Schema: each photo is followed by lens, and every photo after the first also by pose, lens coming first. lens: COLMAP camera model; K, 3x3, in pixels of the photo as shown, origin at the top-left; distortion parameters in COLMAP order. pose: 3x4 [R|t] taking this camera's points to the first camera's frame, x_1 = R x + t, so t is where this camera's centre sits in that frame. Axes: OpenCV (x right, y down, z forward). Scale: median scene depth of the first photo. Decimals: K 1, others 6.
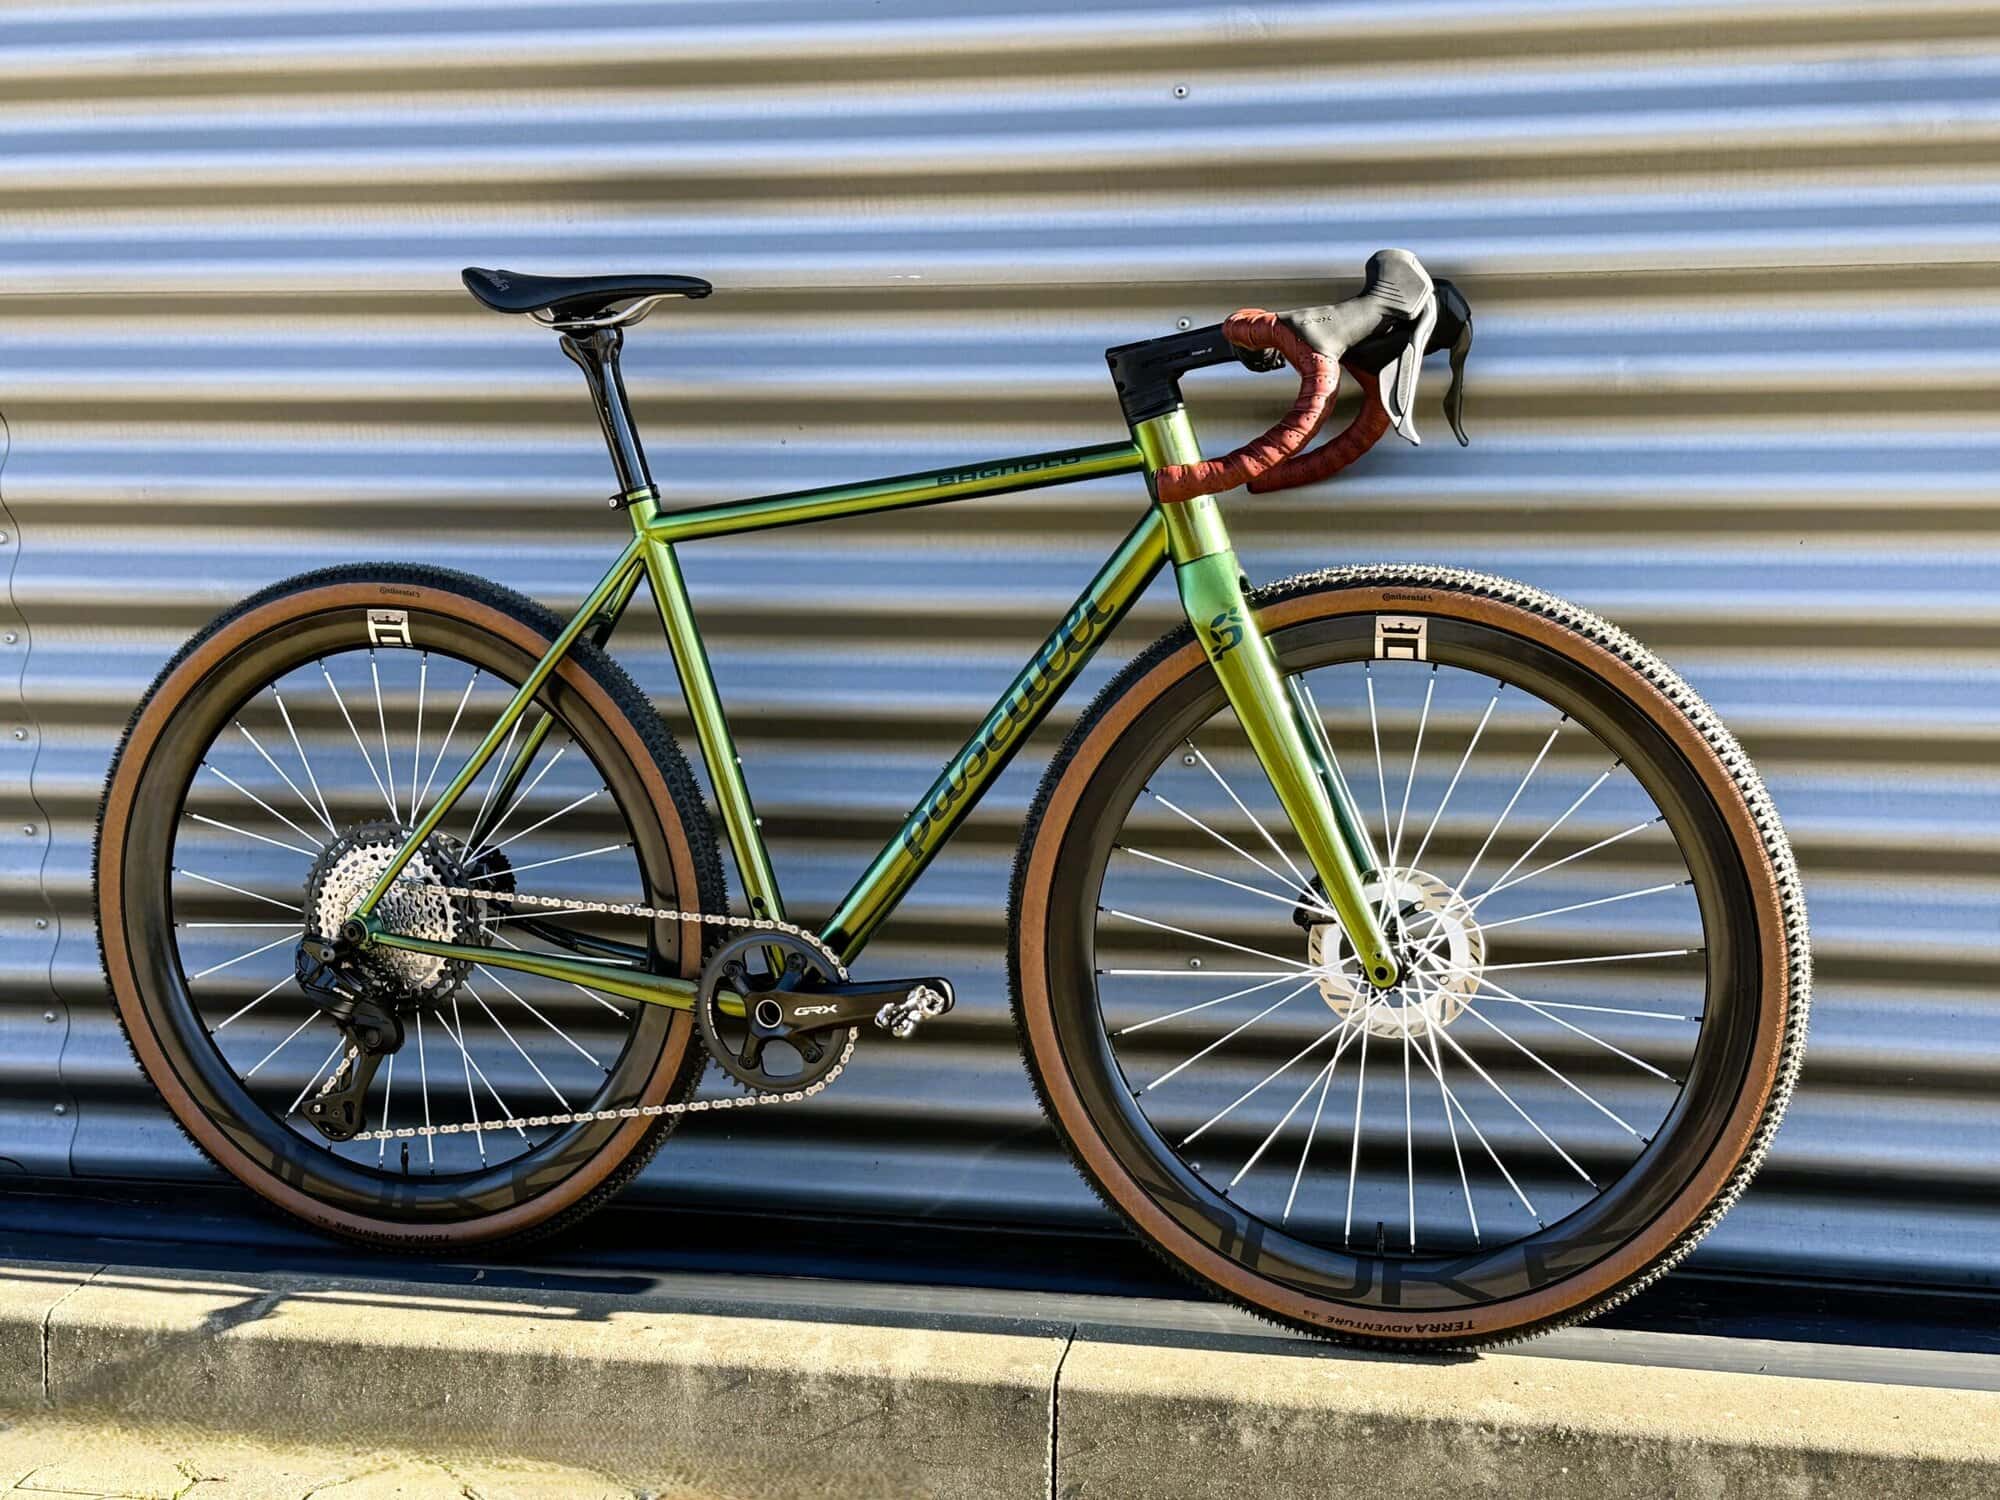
lens RADIAL K [[2650.9, 0, 998.5], [0, 2650.9, 741.4], [0, 0, 1]] dist [0.121940, 0.000000]
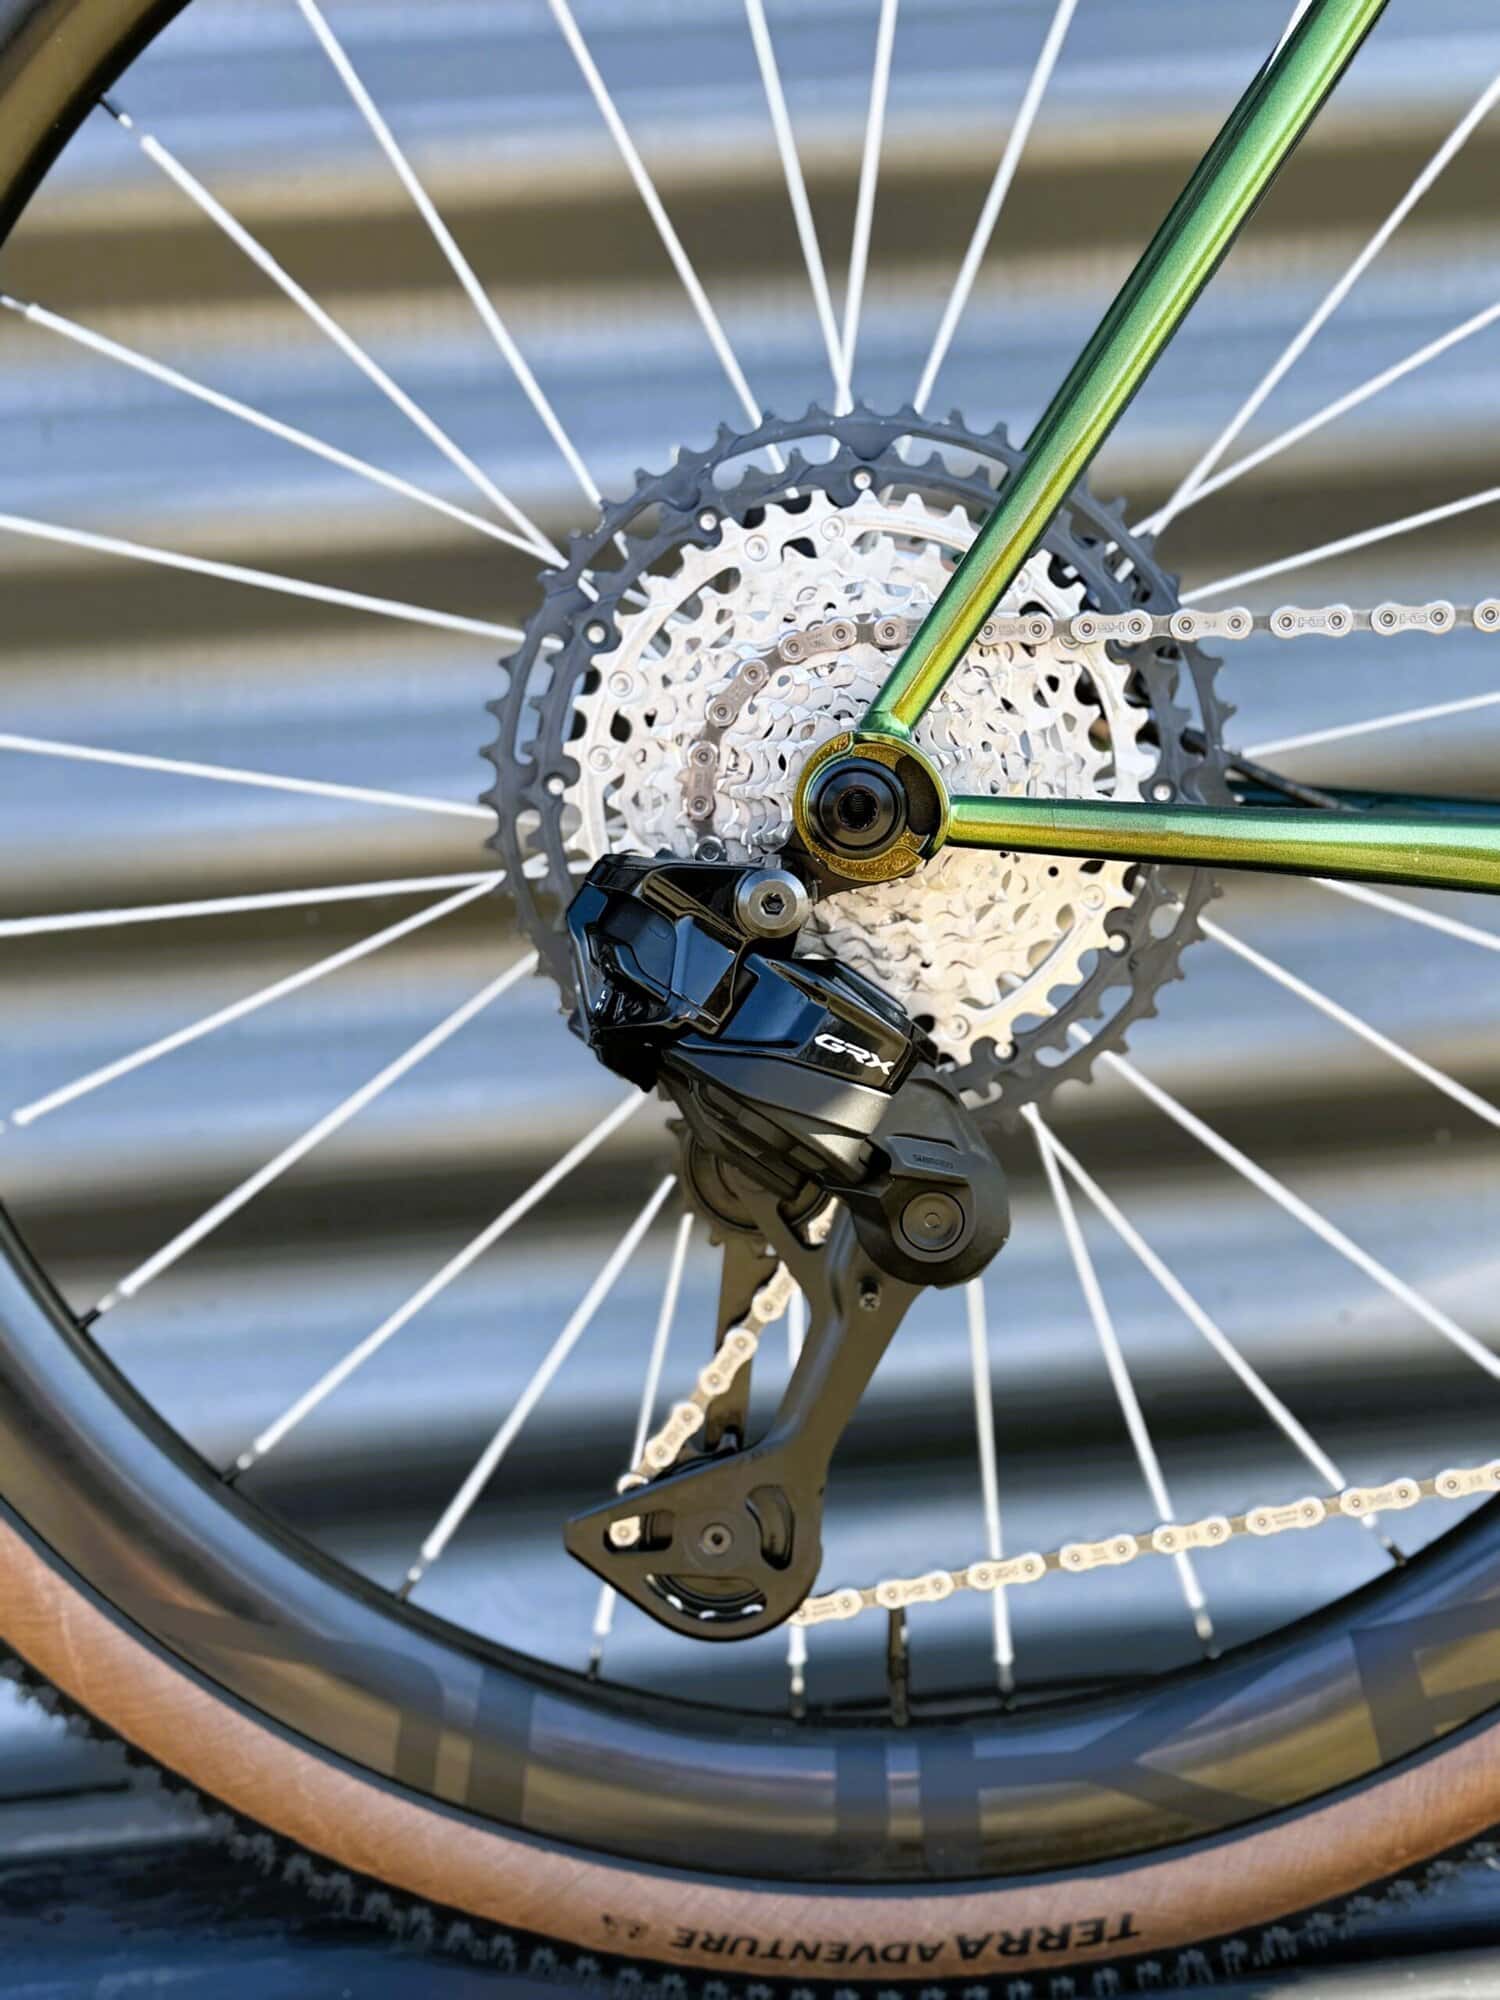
lens RADIAL K [[2650.9, 0, 792.9], [0, 2650.9, 1002.9], [0, 0, 1]] dist [0.121940, 0.000000]
pose [[0.956654, -0.103616, 0.272171, -0.336649], [0.102440, 0.994566, 0.018566, 0.089639], [-0.272616, 0.010120, 0.962070, 0.813619]]
